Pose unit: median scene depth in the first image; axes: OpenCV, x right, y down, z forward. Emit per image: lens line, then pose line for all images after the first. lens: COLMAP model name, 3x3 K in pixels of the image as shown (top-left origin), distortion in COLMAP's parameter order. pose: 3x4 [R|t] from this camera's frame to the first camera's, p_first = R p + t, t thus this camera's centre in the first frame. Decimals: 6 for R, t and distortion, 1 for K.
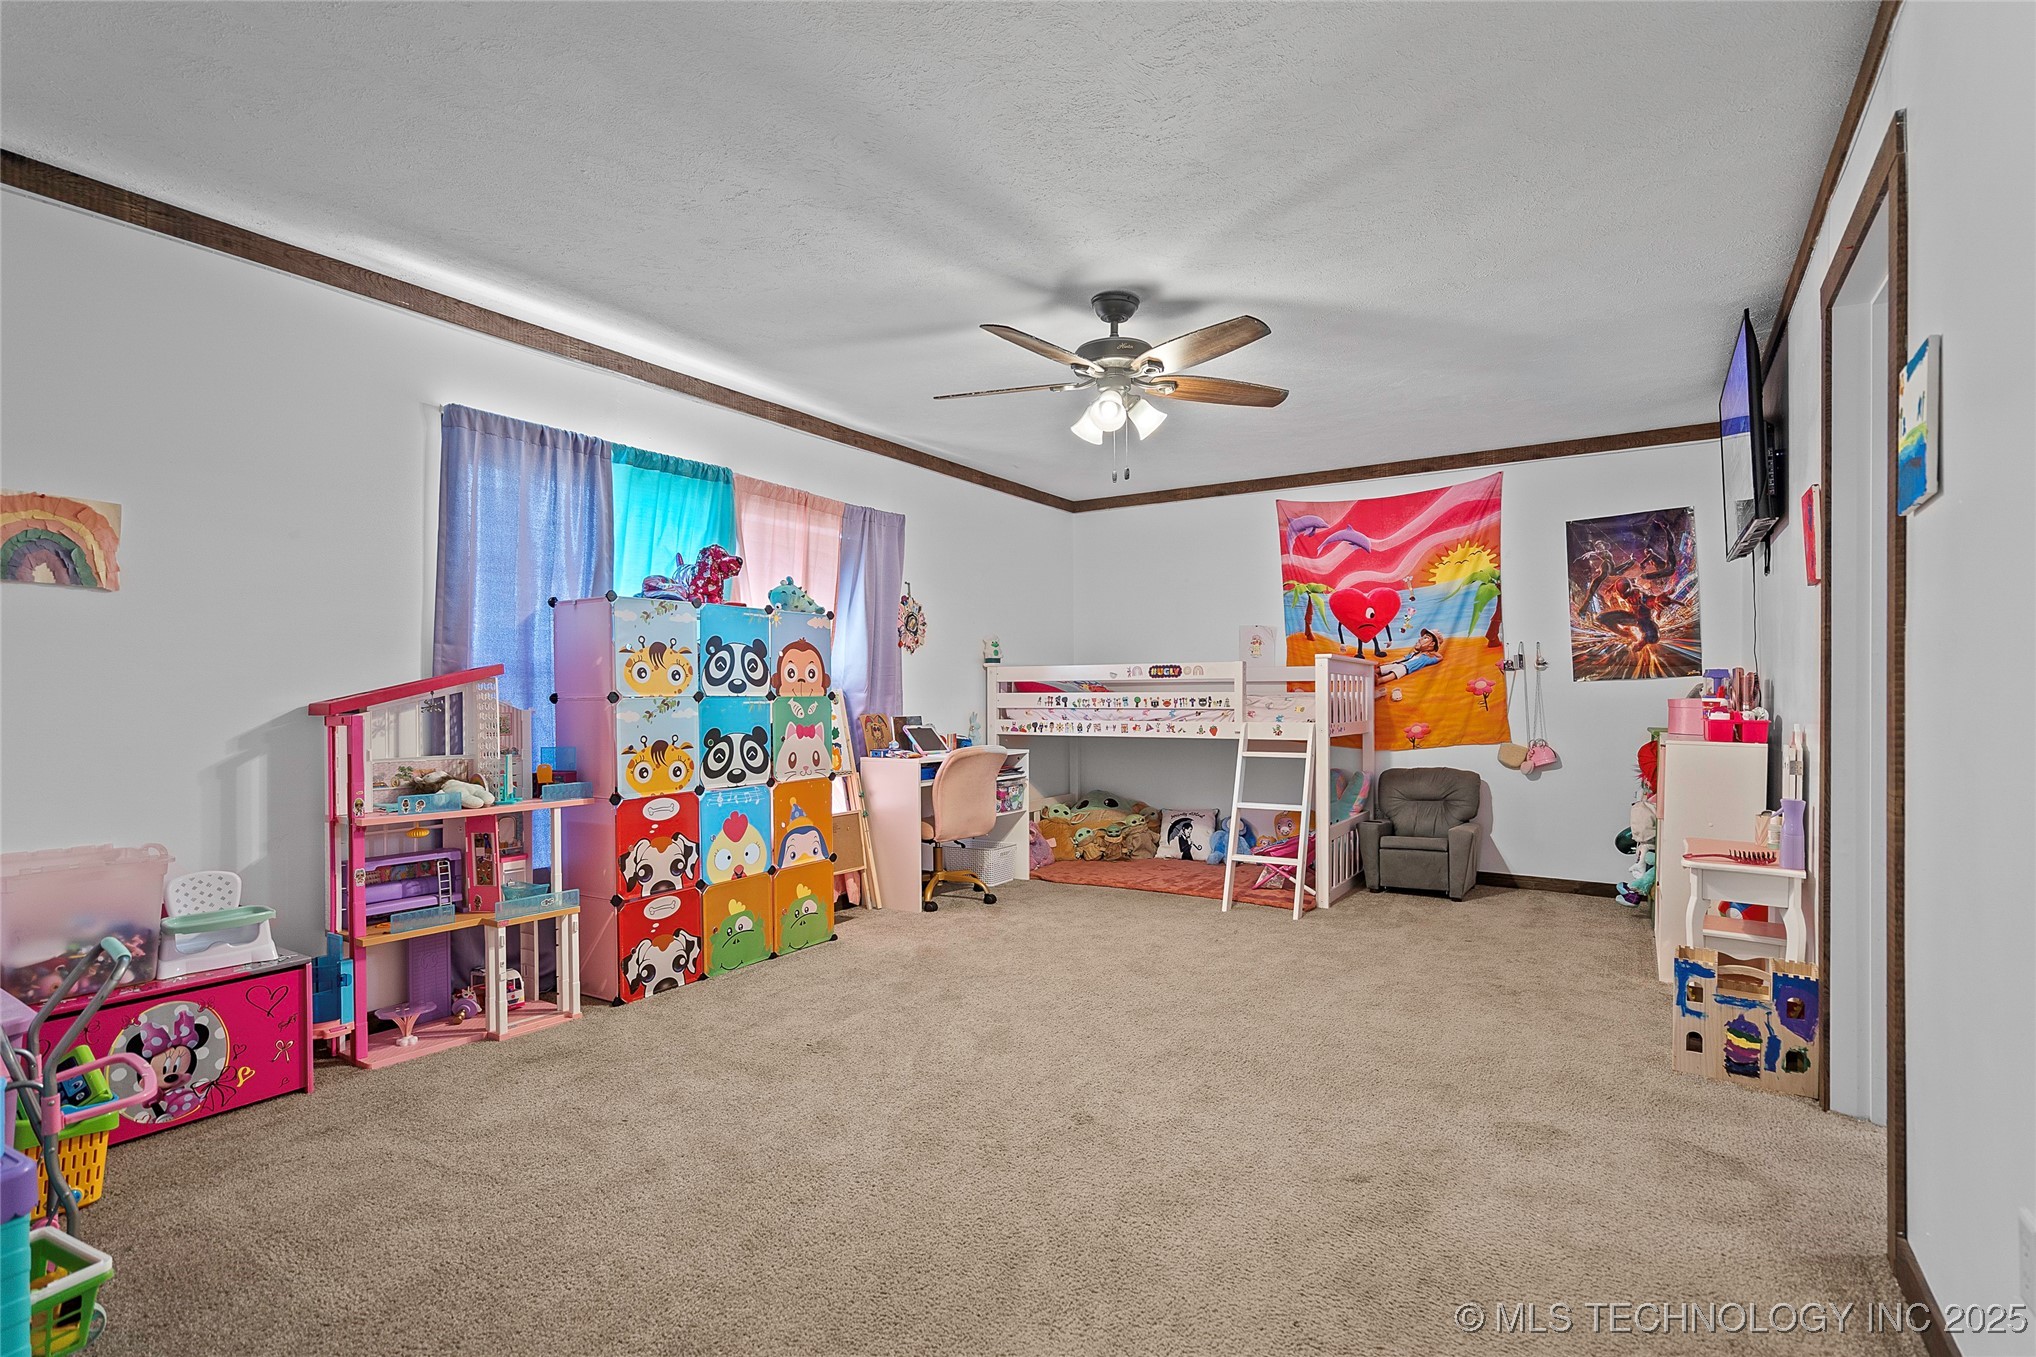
lens RADIAL K [[957.9, 0, 1010.4], [0, 957.9, 706.6], [0, 0, 1]] dist [-0.000933, 0.001712]
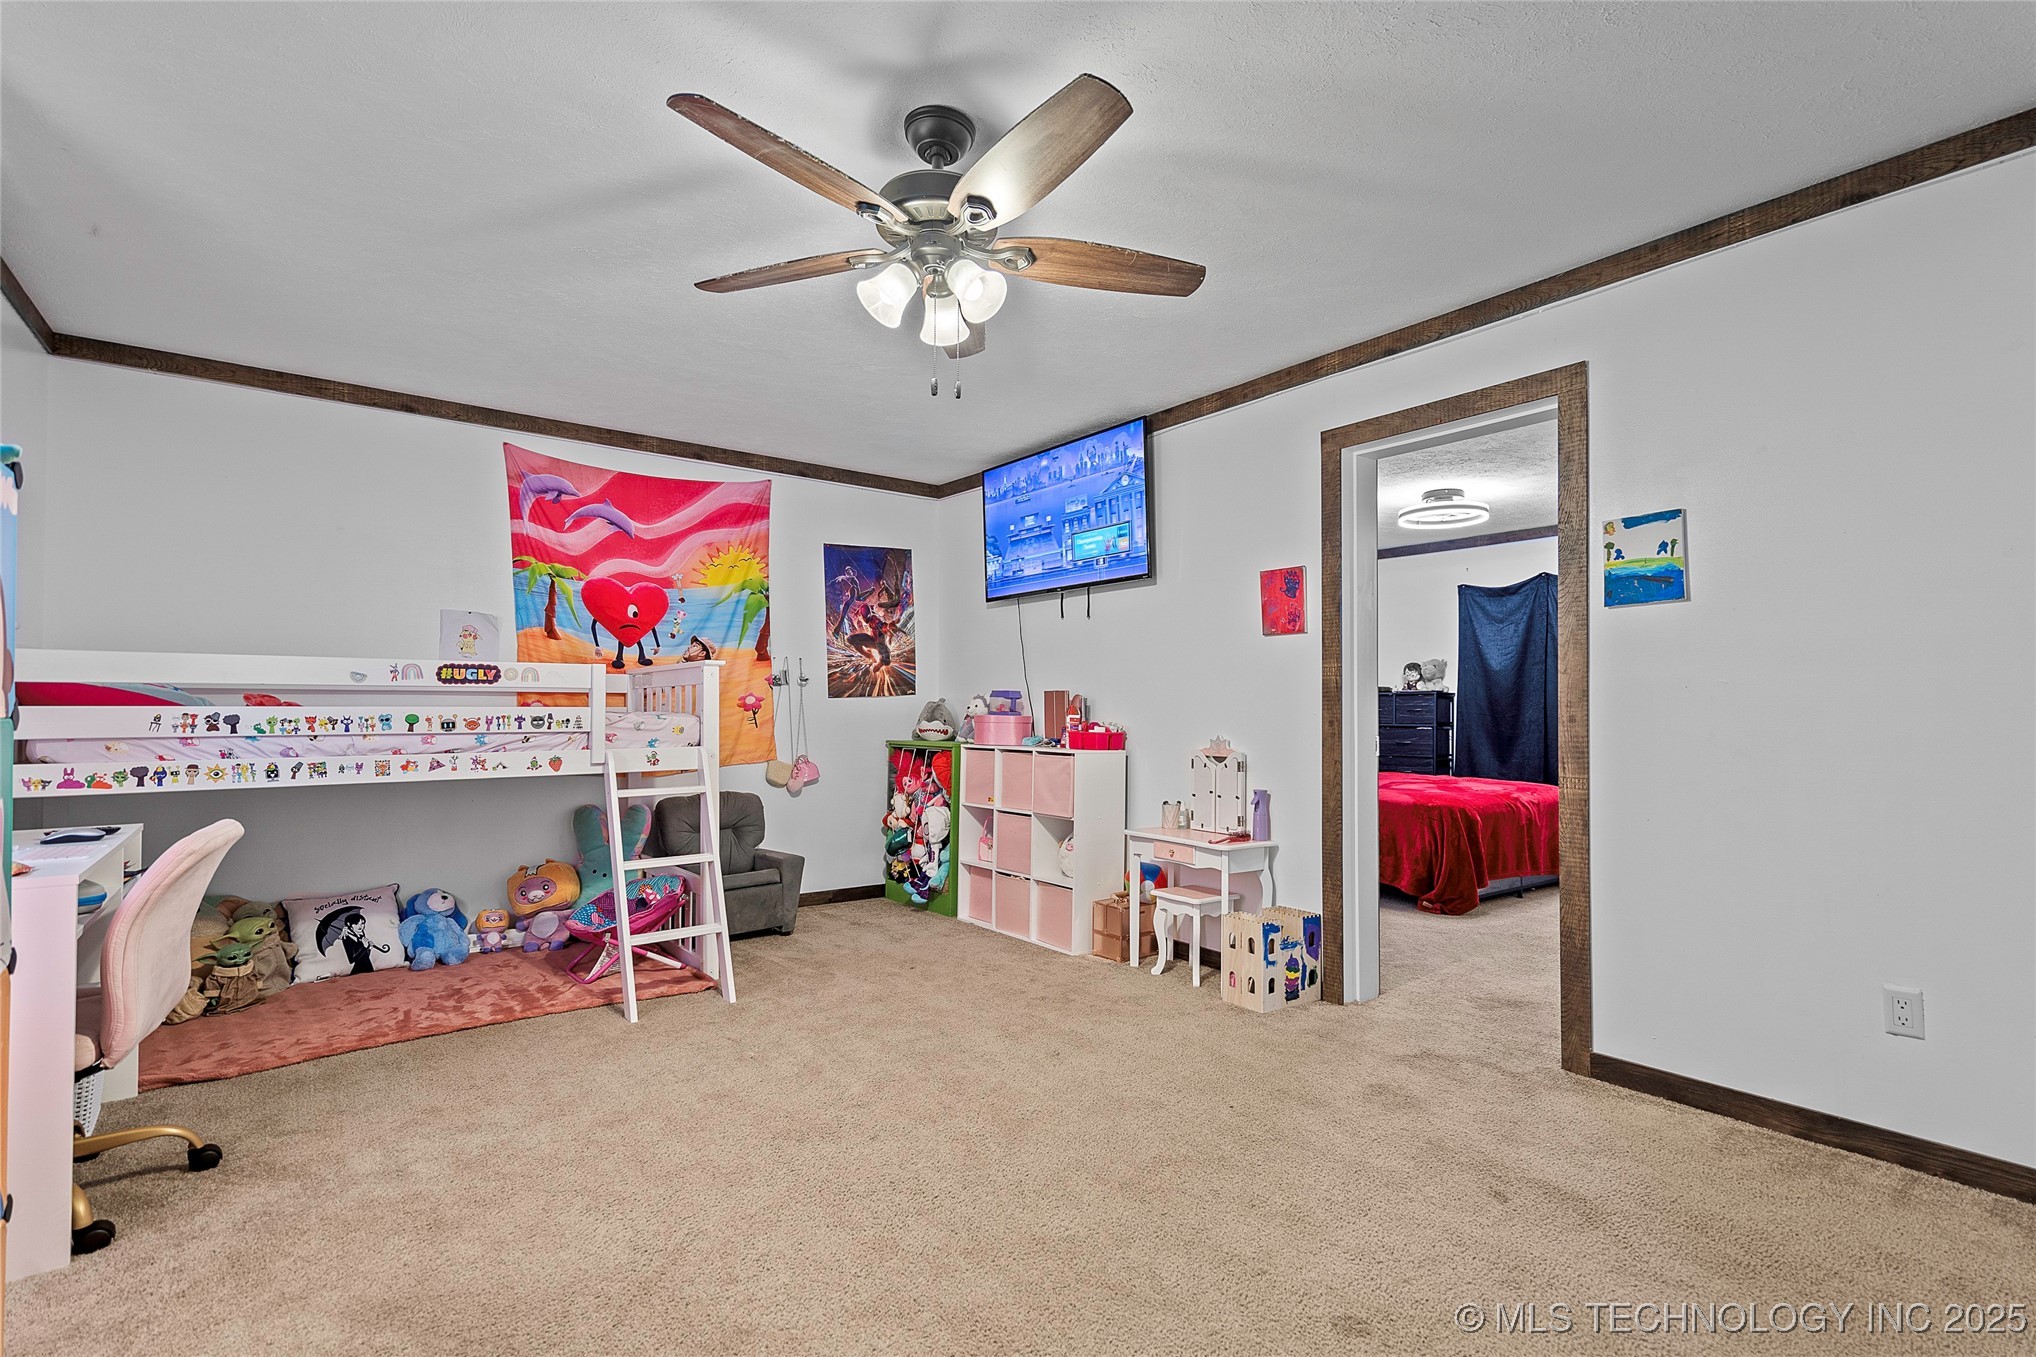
lens RADIAL K [[948.3, 0, 1017.0], [0, 948.3, 688.4], [0, 0, 1]] dist [0.000705, 0.001192]
pose [[0.339300, 0.021927, 0.940423, -0.301778], [0.008236, 0.999621, -0.026279, -0.007744], [-0.940642, 0.016662, 0.338991, 0.446951]]
